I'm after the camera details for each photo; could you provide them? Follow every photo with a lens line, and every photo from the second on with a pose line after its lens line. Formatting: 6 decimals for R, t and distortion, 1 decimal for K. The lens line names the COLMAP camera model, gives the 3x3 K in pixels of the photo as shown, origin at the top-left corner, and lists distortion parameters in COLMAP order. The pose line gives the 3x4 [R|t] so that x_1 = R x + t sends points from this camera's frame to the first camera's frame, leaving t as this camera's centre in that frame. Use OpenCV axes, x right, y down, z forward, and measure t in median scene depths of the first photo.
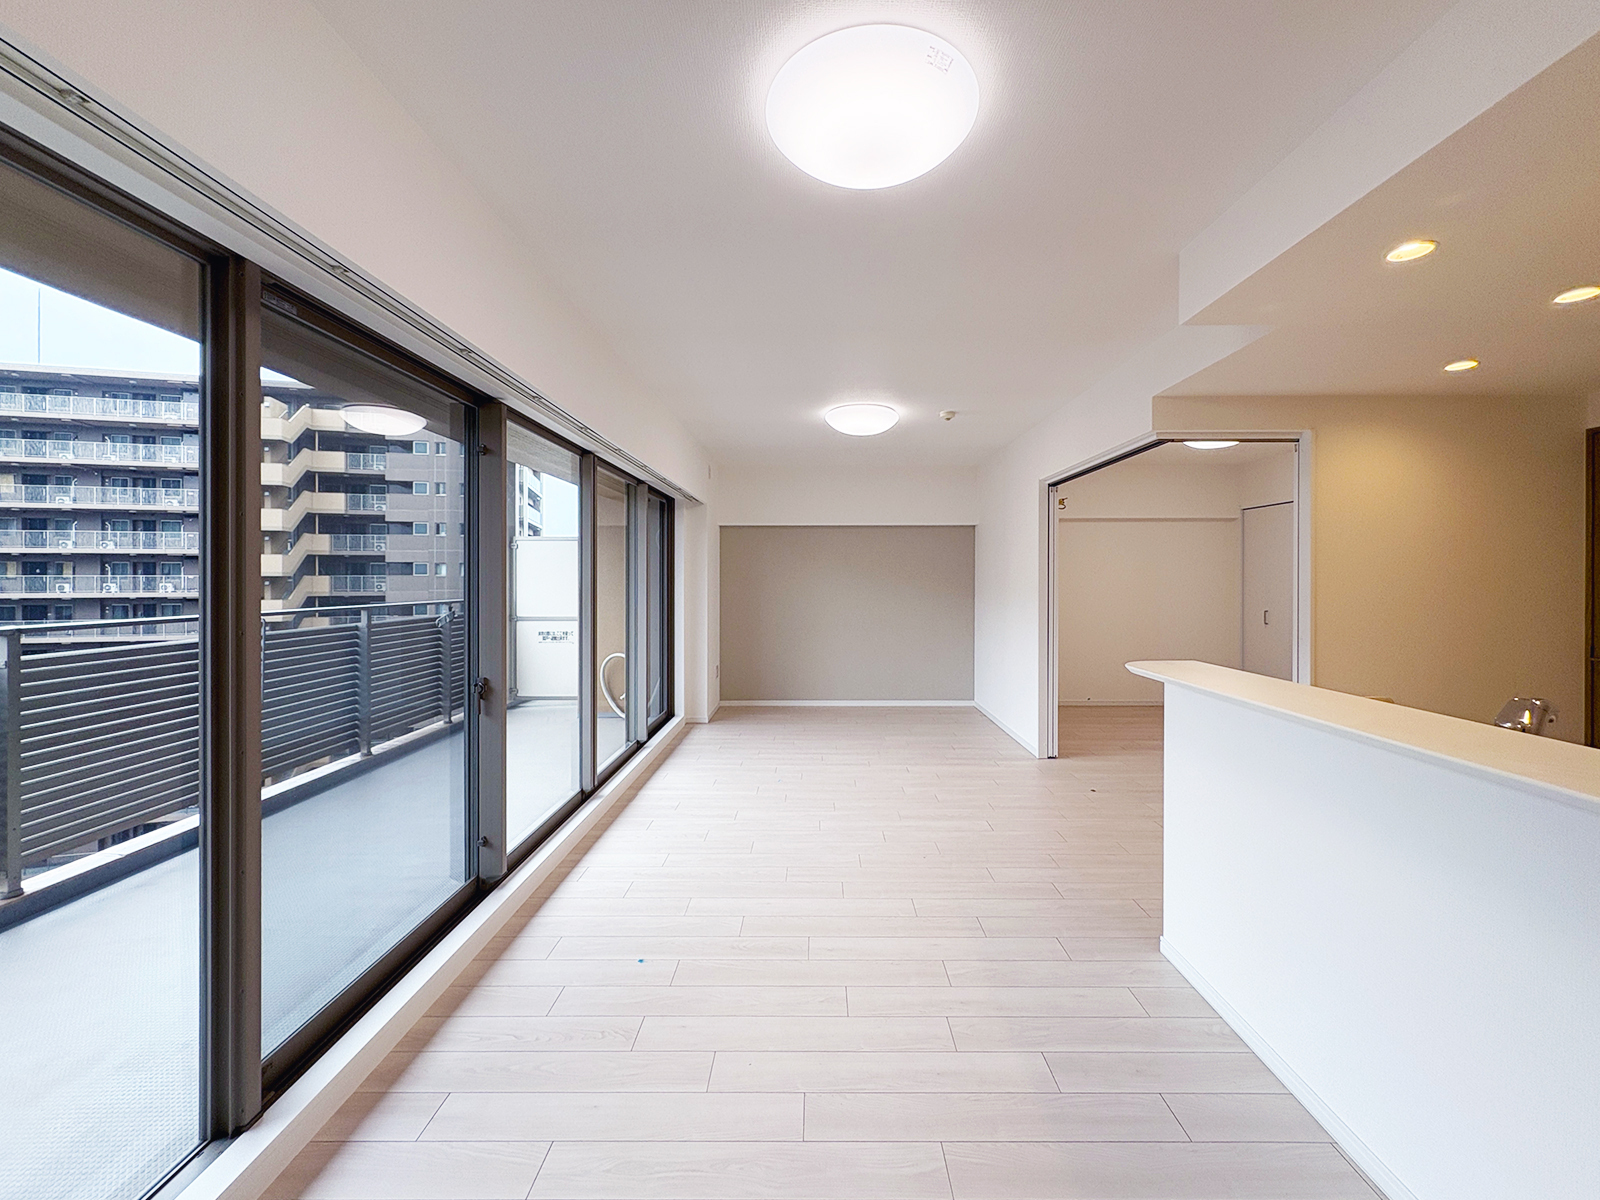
lens RADIAL K [[666.5, 0, 804.0], [0, 666.5, 588.7], [0, 0, 1]] dist [0.002323, 0.000275]
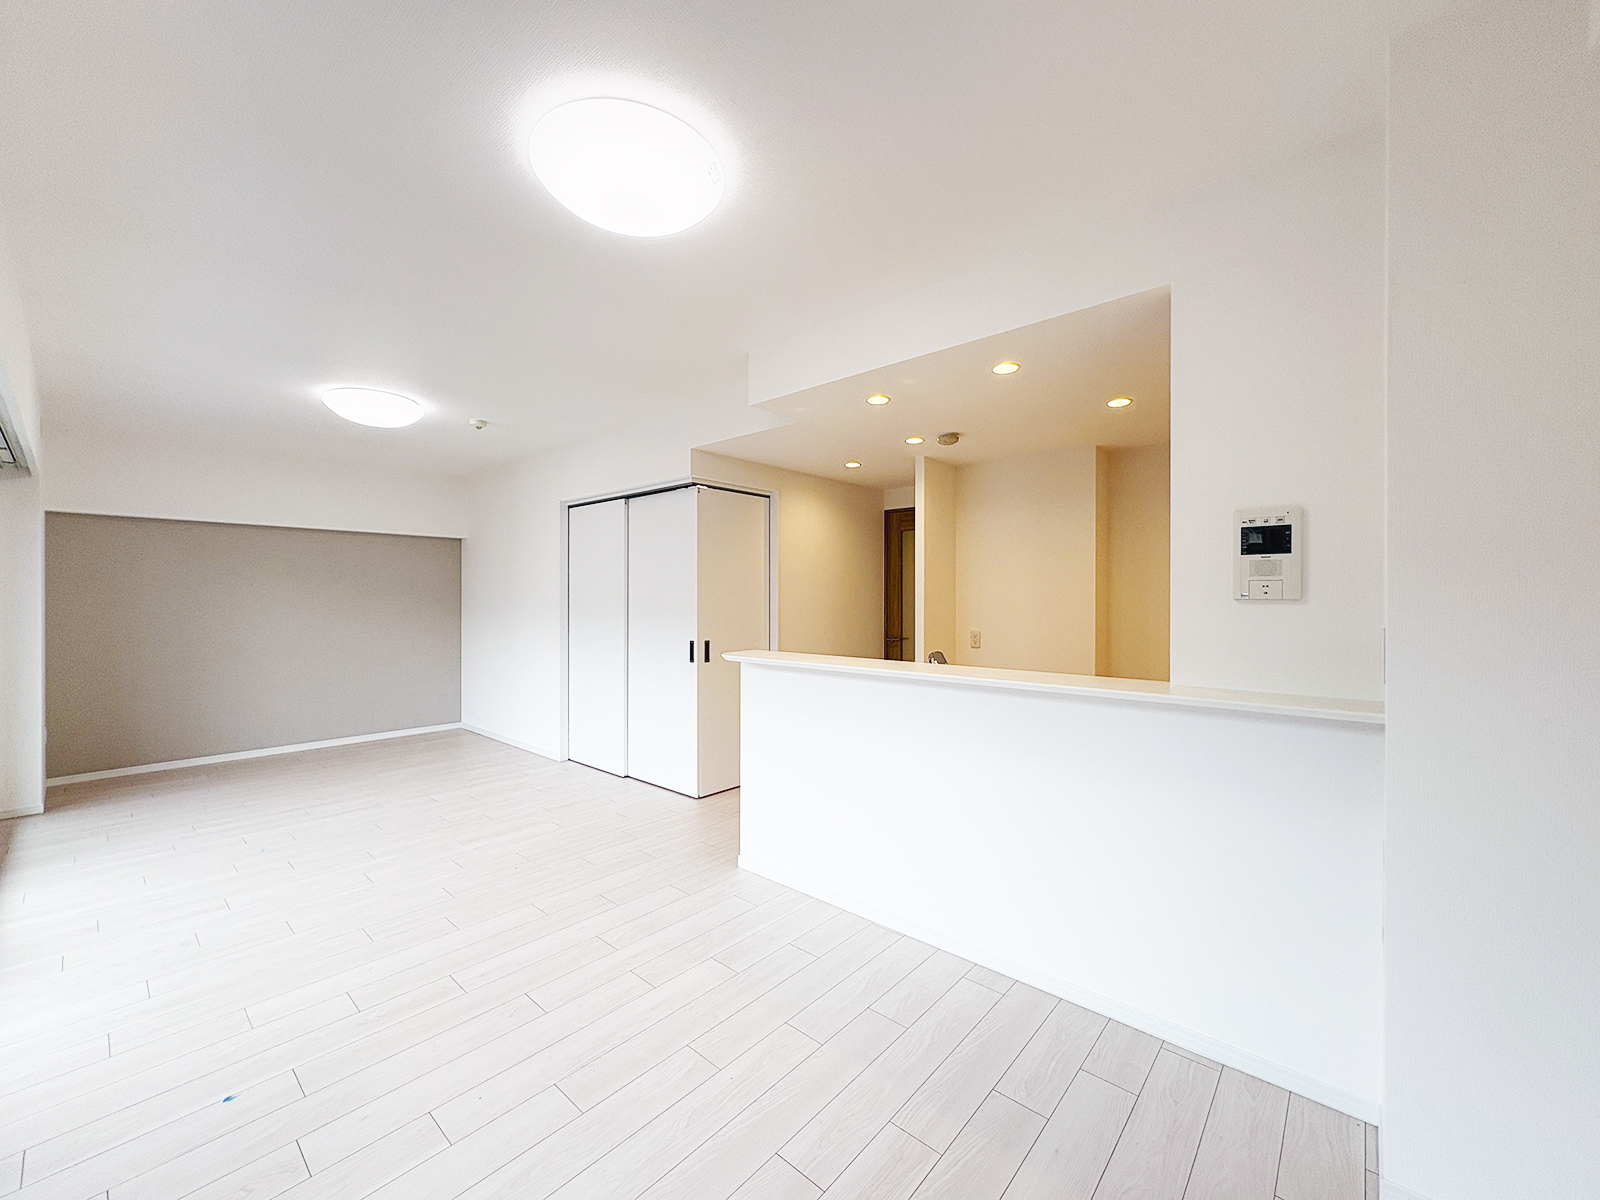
lens RADIAL K [[666.5, 0, 802.5], [0, 666.5, 599.6], [0, 0, 1]] dist [0.002323, 0.000275]
pose [[0.642108, 0.000898, 0.766614, -0.272742], [0.012067, 0.999864, -0.011279, 0.015796], [-0.766520, 0.016493, 0.642009, 0.021749]]
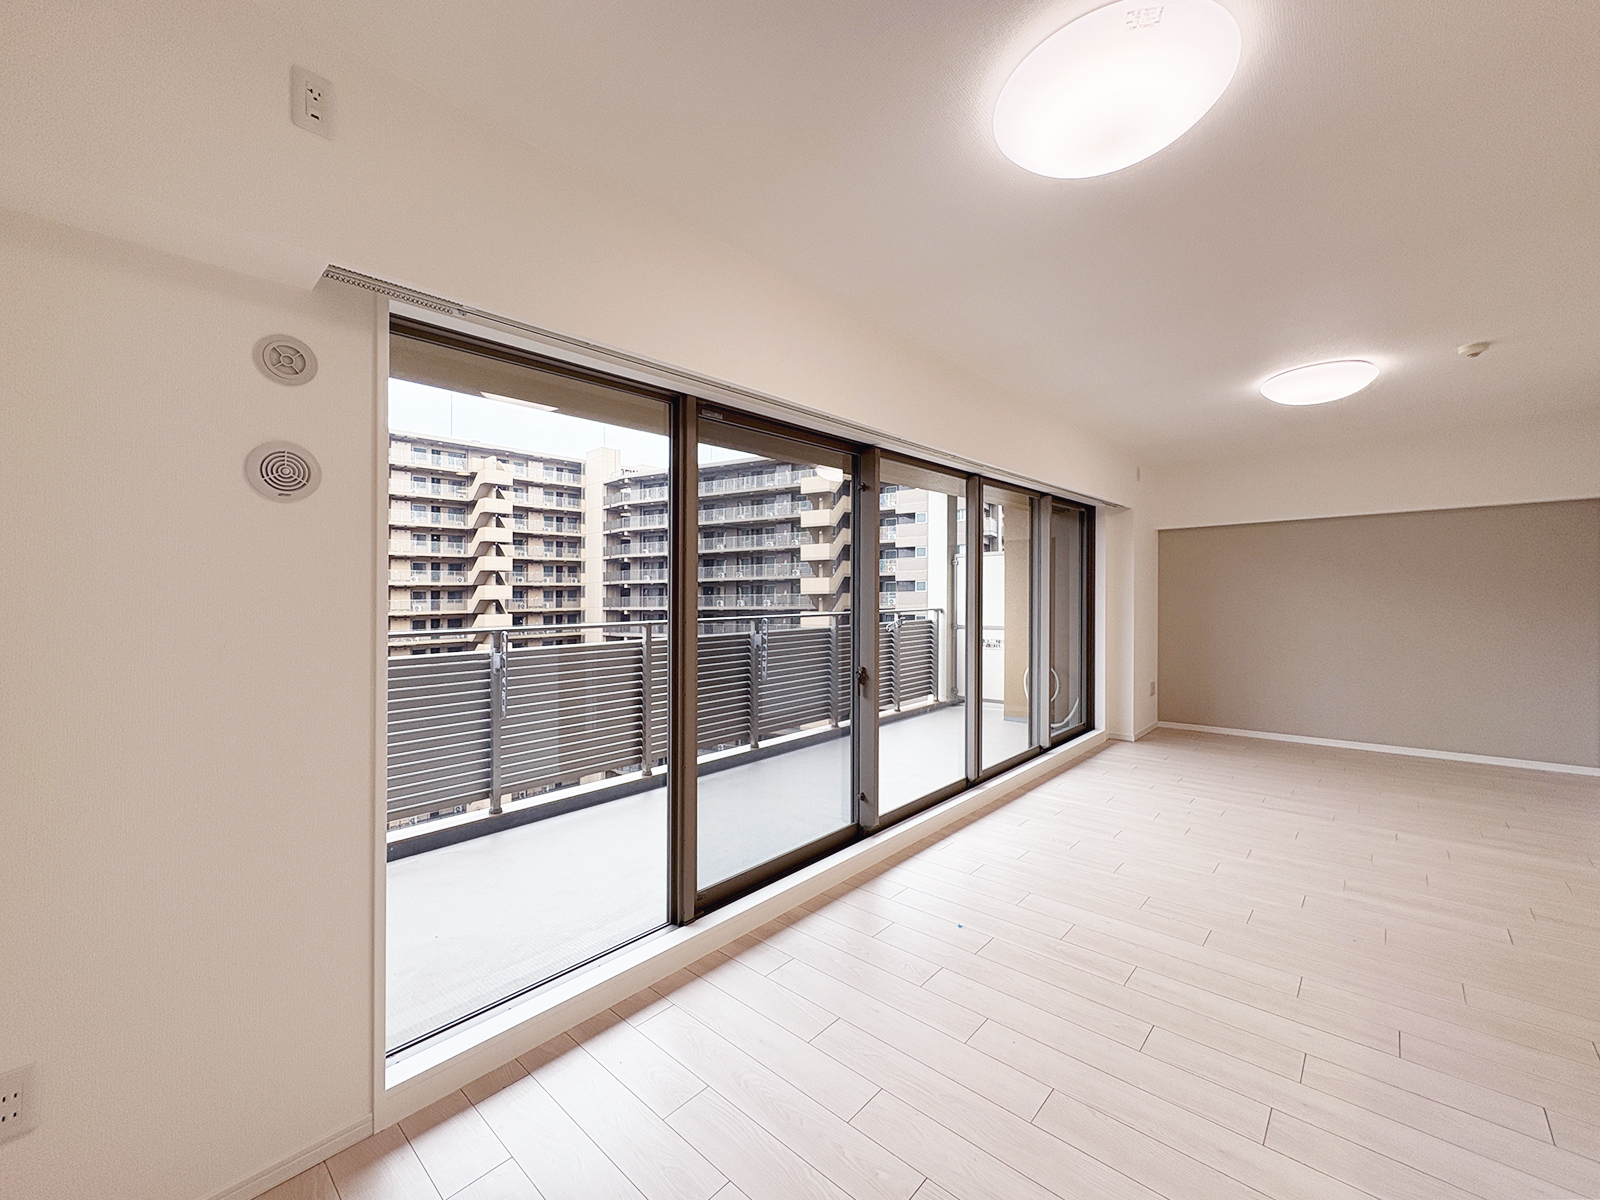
lens RADIAL K [[666.5, 0, 810.1], [0, 666.5, 599.0], [0, 0, 1]] dist [0.002323, 0.000275]
pose [[0.735158, -0.009392, -0.677831, 0.221715], [0.003589, 0.999944, -0.009963, 0.011889], [0.677886, 0.004891, 0.735150, 0.001661]]
